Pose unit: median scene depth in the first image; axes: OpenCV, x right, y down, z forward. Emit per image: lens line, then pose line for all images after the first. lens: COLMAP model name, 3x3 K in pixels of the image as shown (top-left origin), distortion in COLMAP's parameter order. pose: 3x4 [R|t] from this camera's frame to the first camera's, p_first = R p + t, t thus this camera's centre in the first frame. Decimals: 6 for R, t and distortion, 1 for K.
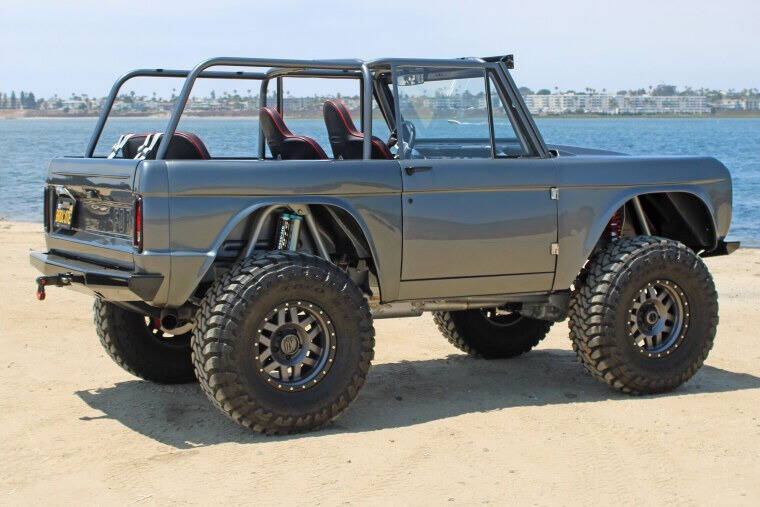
lens RADIAL K [[1409.6, 0, 380.0], [0, 1409.6, 253.5], [0, 0, 1]] dist [0.004202, 0.060604]
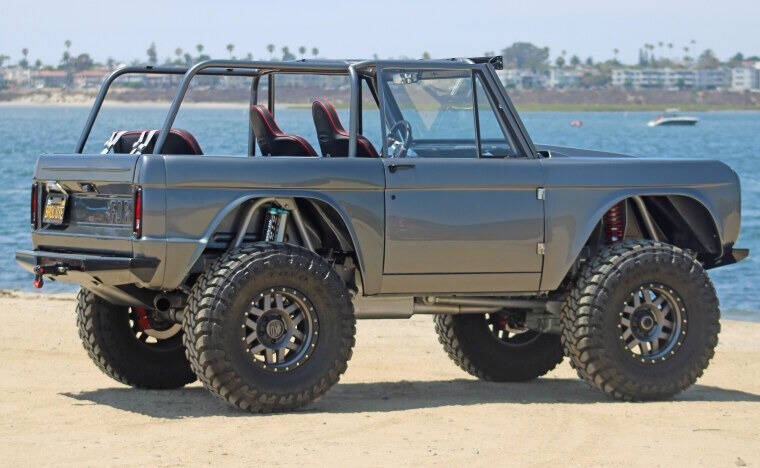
lens RADIAL K [[3058.3, 0, 380.0], [0, 3058.3, 234.0], [0, 0, 1]] dist [0.073001, 6.849411]
pose [[0.999006, 0.010035, -0.043427, 0.105276], [-0.012395, 0.998442, -0.054411, 0.107588], [0.042813, 0.054895, 0.997574, -1.194341]]
